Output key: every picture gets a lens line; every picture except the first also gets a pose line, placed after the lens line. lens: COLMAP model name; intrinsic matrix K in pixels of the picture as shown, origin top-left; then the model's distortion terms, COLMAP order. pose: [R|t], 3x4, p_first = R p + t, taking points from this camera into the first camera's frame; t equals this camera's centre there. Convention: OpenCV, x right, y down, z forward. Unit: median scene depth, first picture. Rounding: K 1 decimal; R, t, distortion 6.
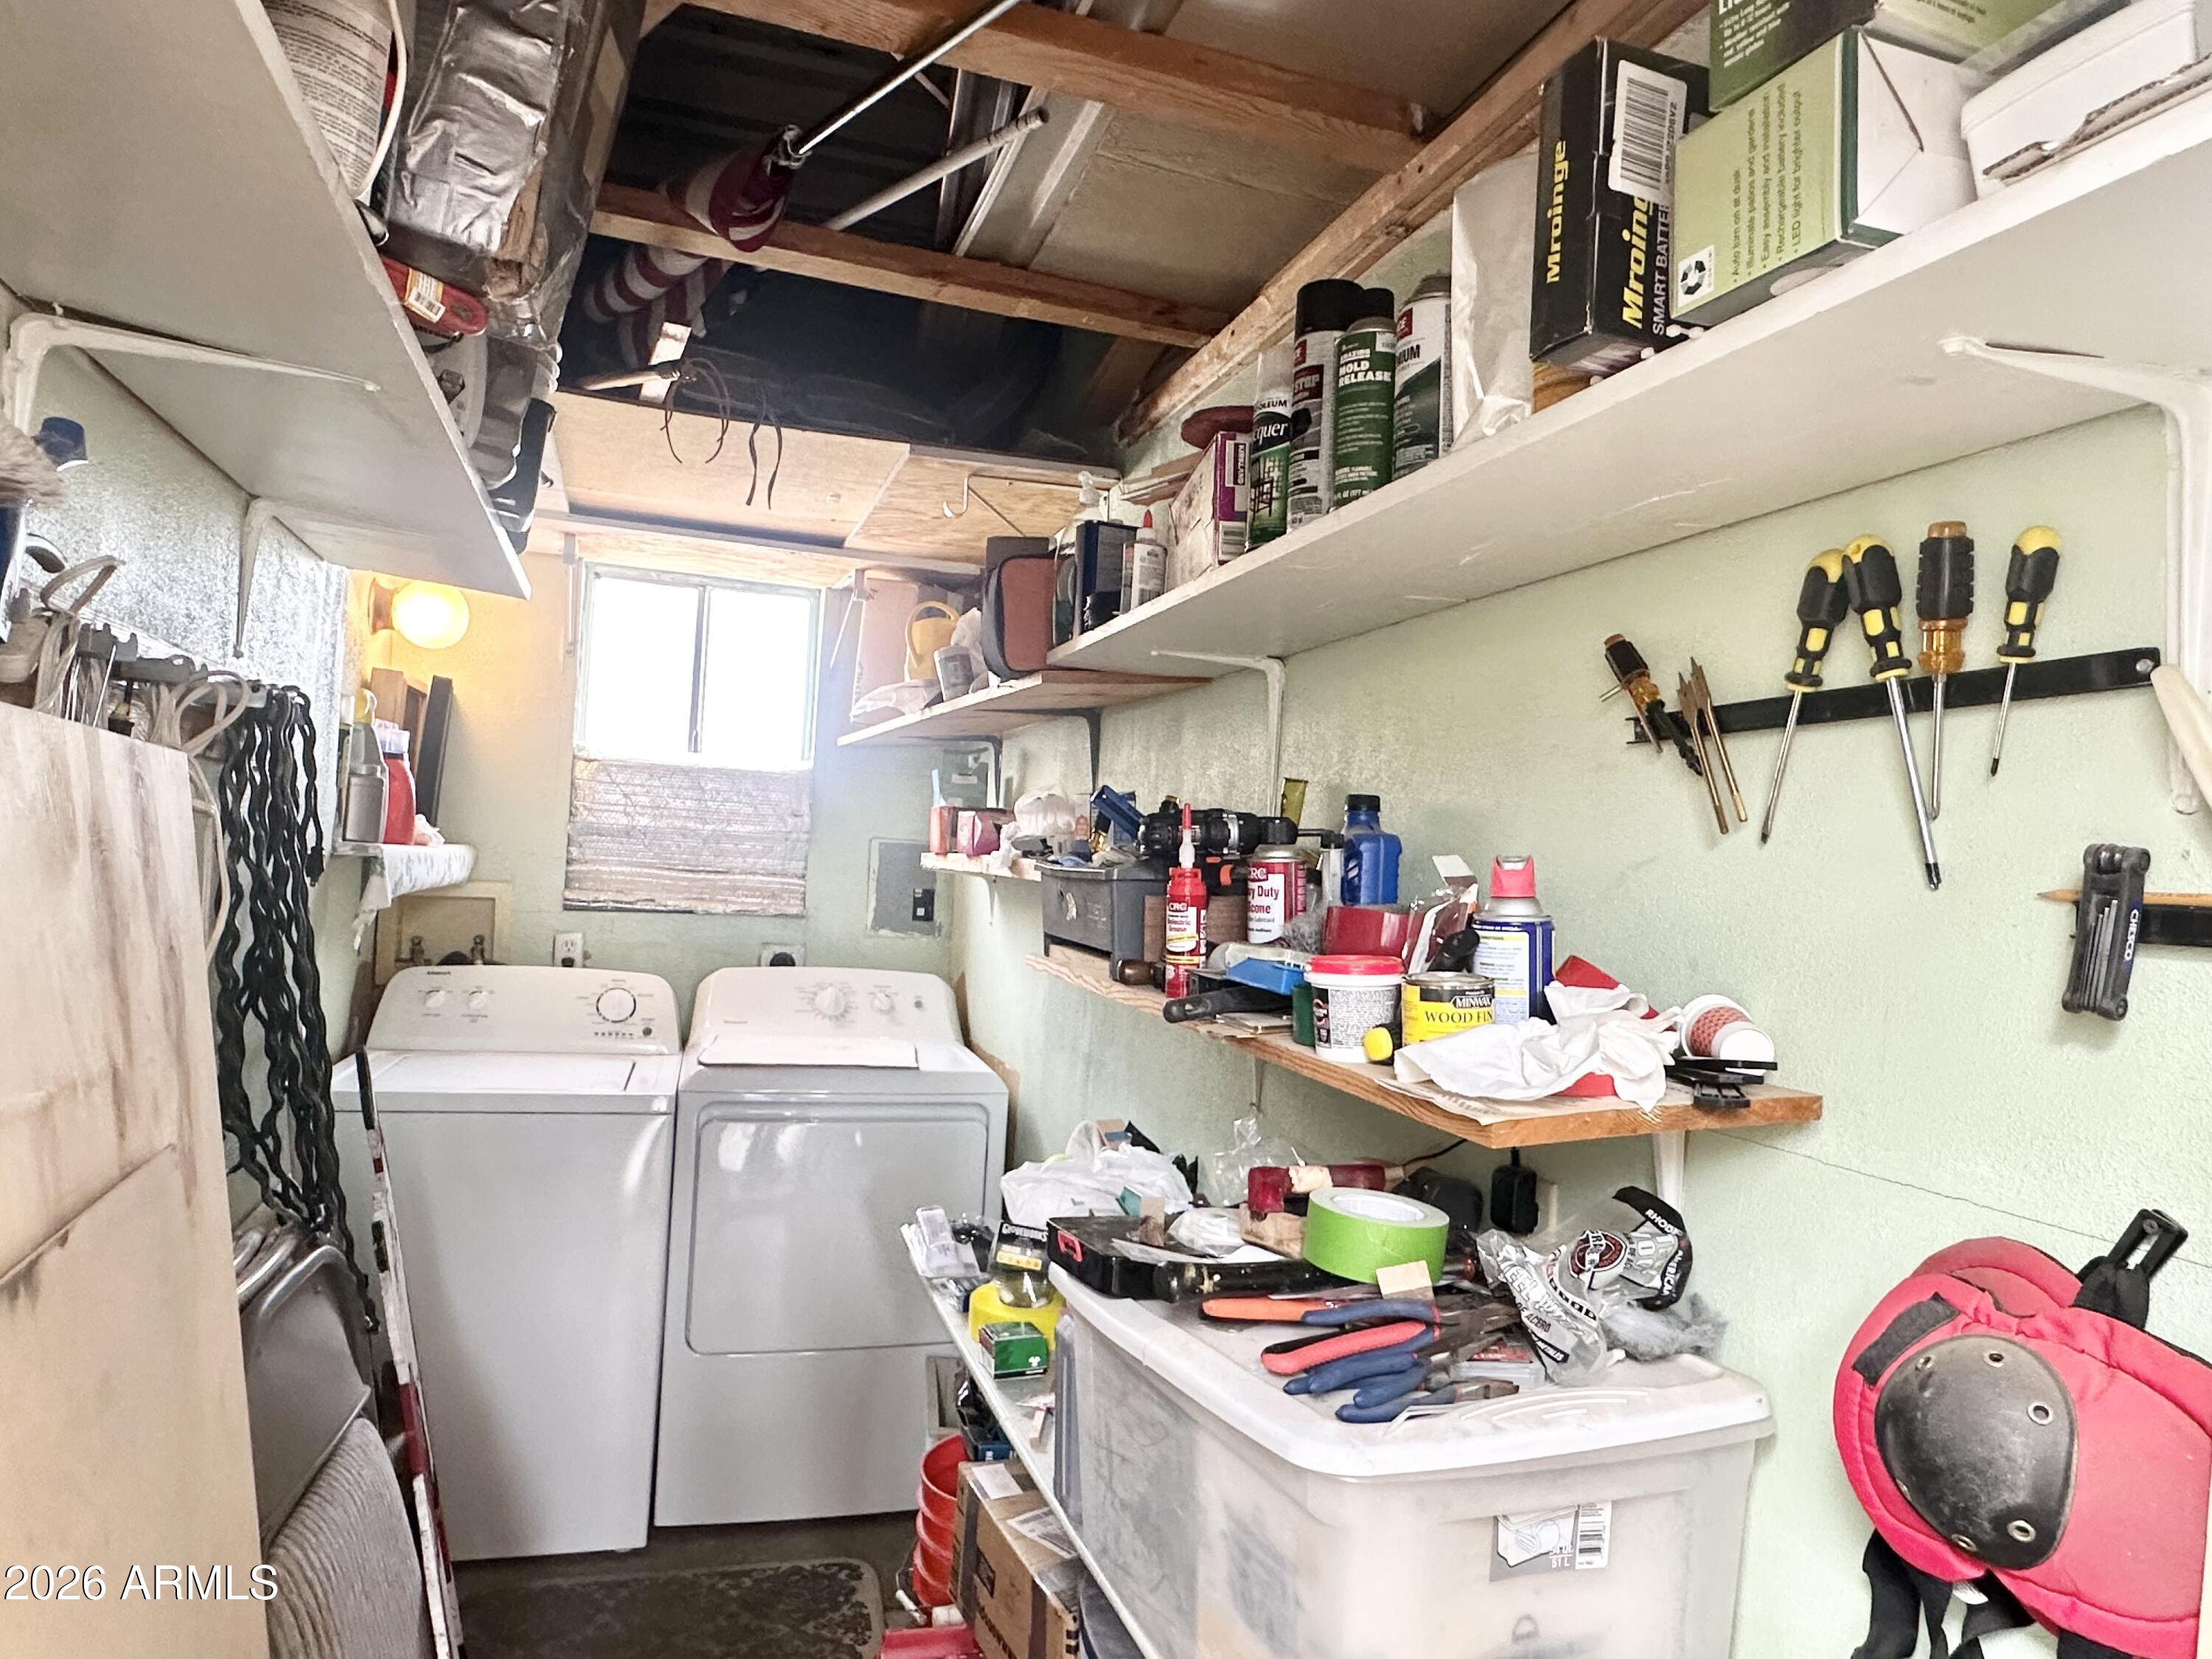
lens RADIAL K [[1357.4, 0, 1106.9], [0, 1357.4, 842.7], [0, 0, 1]] dist [-0.000660, 0.000121]
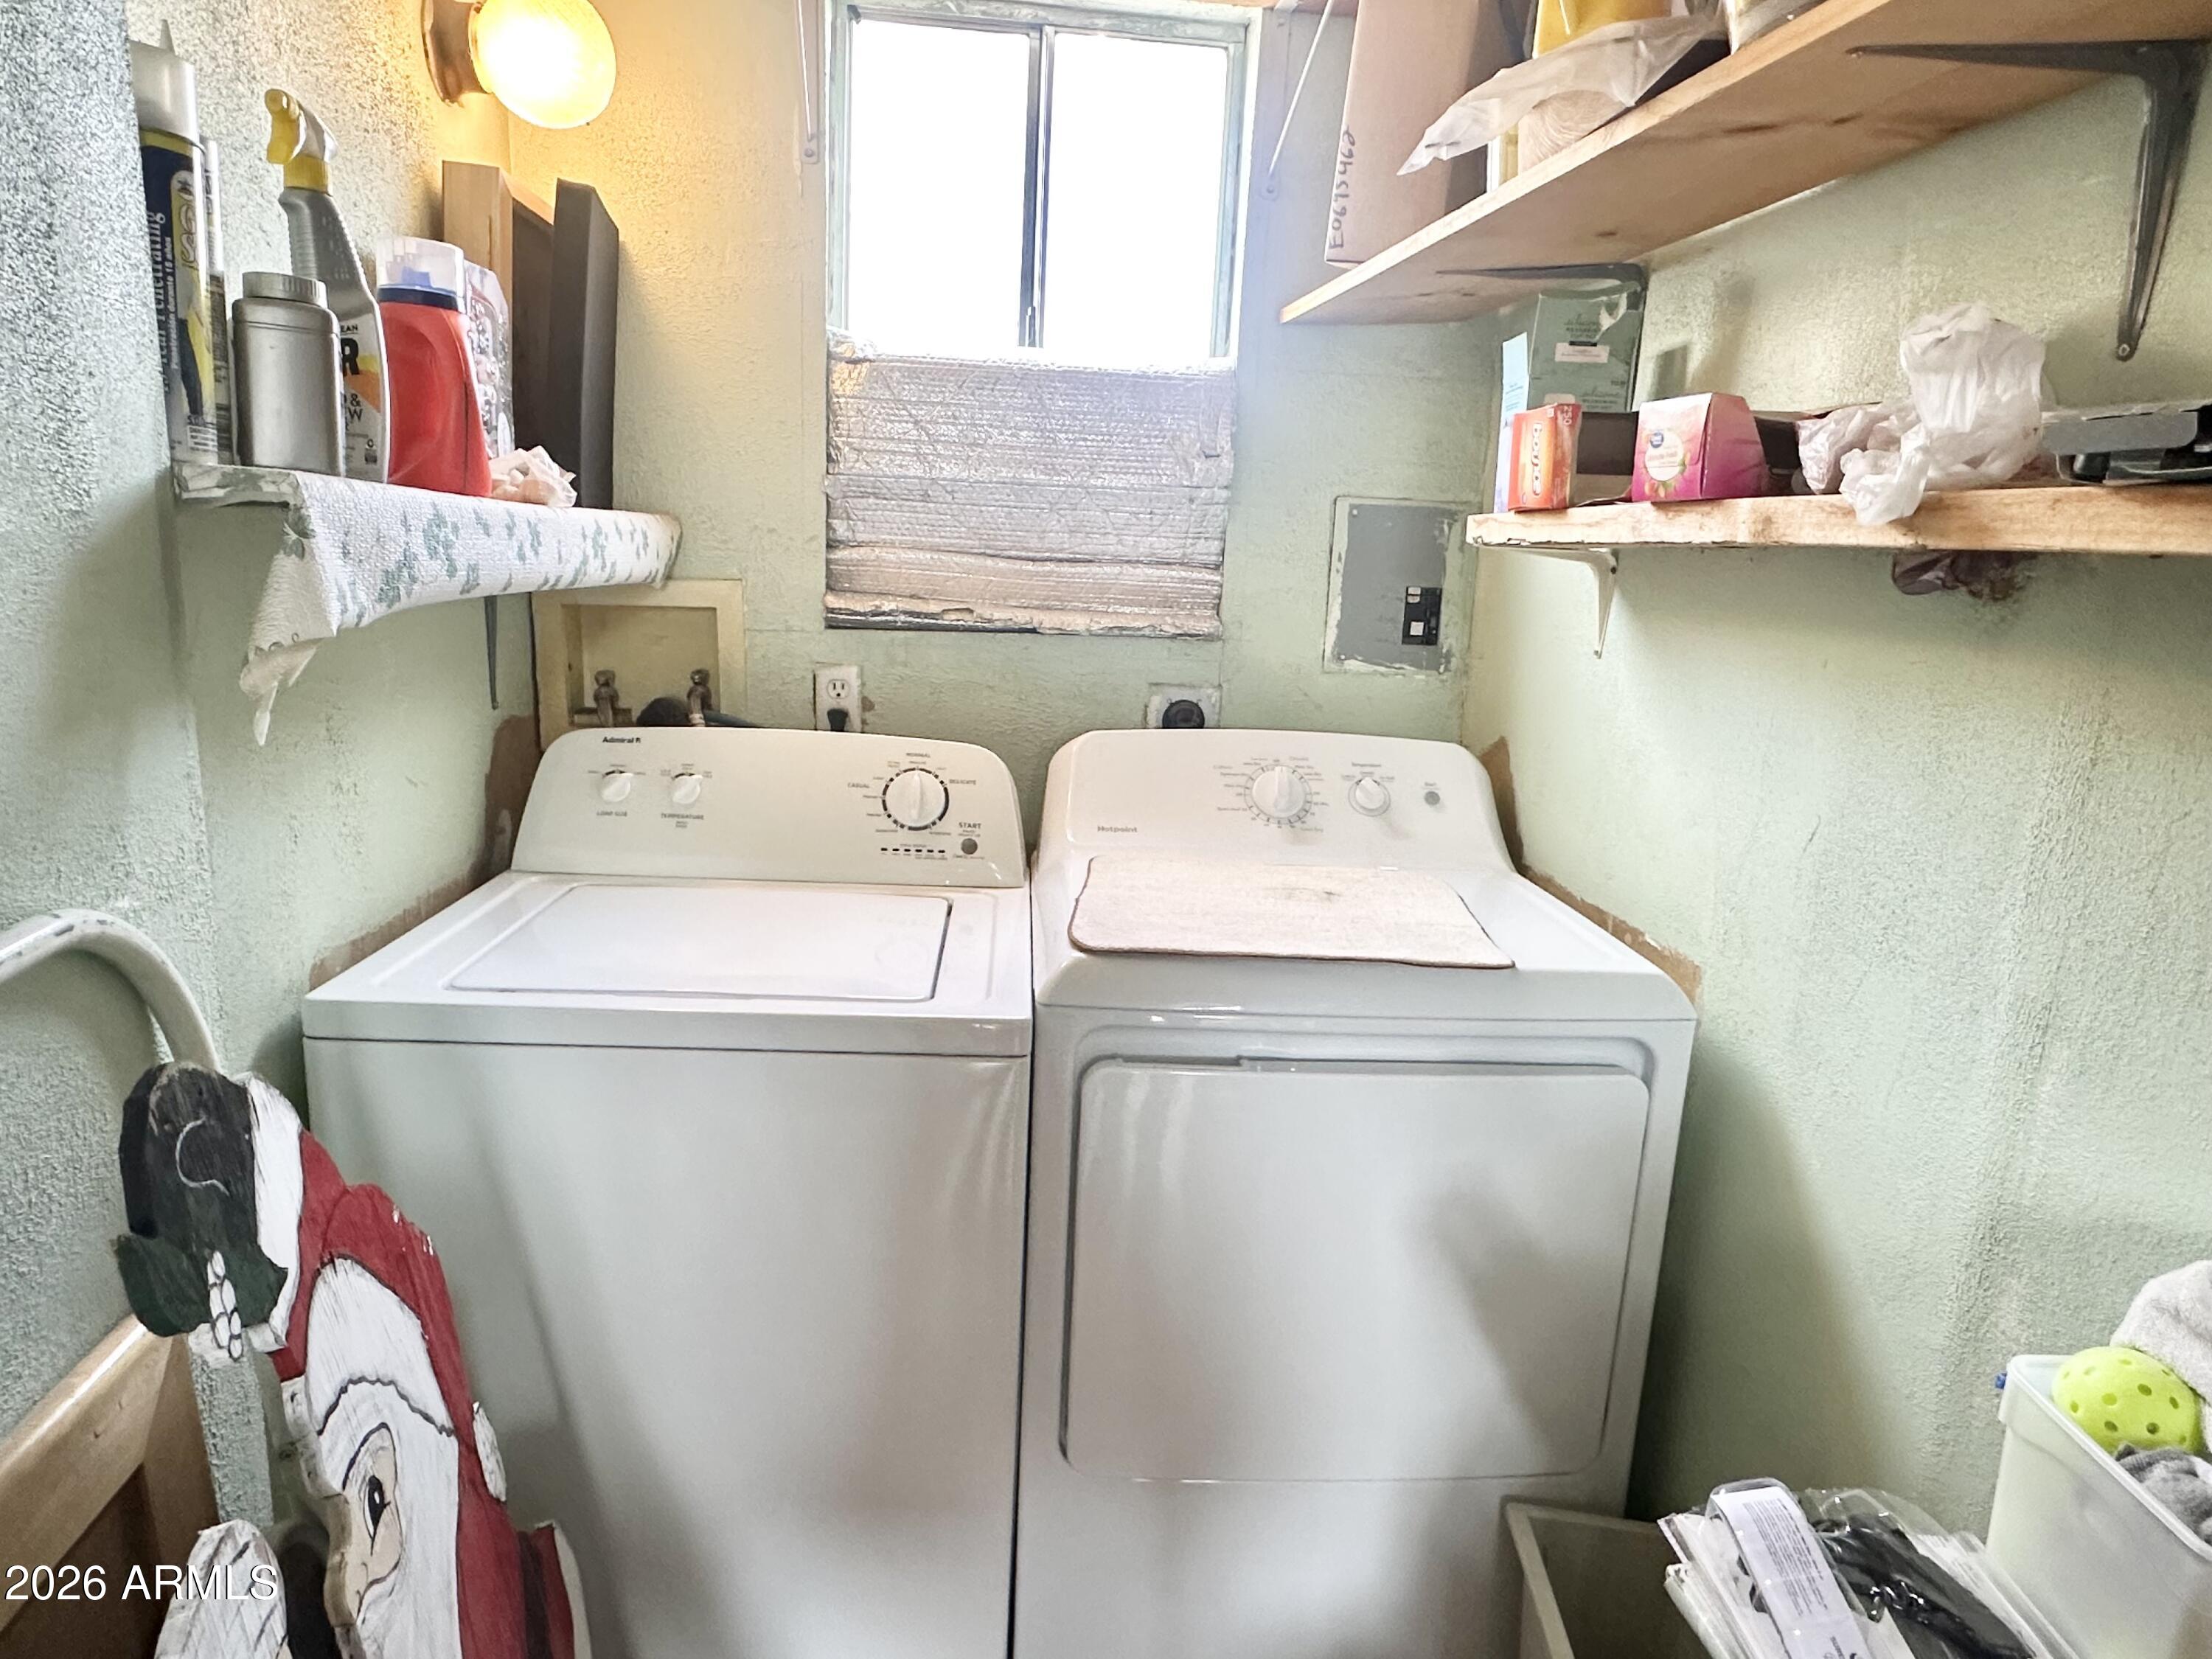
lens RADIAL K [[1357.4, 0, 1091.7], [0, 1357.4, 831.3], [0, 0, 1]] dist [-0.000660, 0.000121]
pose [[0.973943, 0.032218, -0.224495, -0.151054], [0.014578, 0.978918, 0.203732, 0.017359], [0.226326, -0.201696, 0.952940, 0.441500]]
